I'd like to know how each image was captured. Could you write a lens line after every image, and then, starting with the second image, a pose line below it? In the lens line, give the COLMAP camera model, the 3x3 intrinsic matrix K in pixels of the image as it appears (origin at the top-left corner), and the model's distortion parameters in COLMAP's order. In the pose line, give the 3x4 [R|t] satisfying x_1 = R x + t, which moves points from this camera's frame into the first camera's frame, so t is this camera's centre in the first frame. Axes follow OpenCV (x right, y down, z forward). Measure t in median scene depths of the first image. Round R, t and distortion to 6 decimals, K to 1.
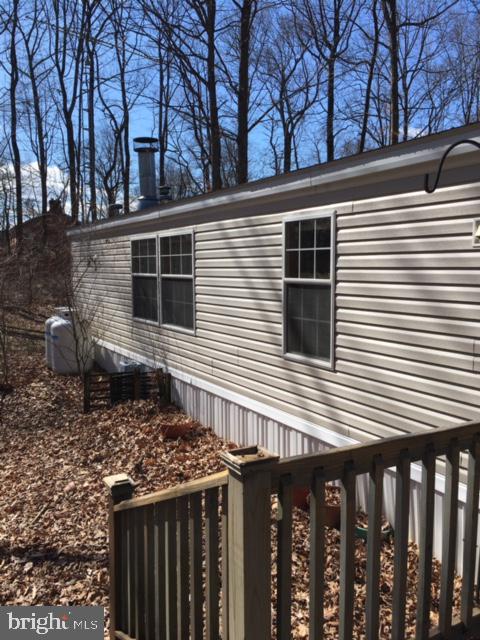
lens RADIAL K [[535.2, 0, 241.7], [0, 535.2, 316.5], [0, 0, 1]] dist [0.078960, -0.097873]
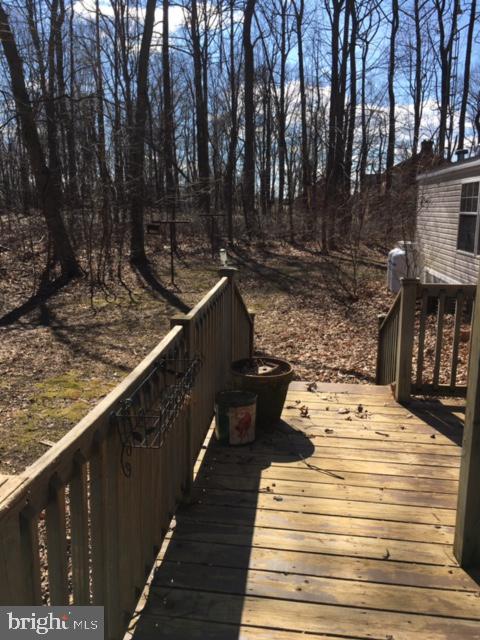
lens RADIAL K [[535.2, 0, 241.7], [0, 535.2, 316.5], [0, 0, 1]] dist [0.078960, -0.097873]
pose [[0.794642, 0.113825, -0.596312, 0.131565], [-0.049320, 0.991123, 0.123463, 0.020222], [0.605072, -0.068699, 0.793201, -0.215007]]
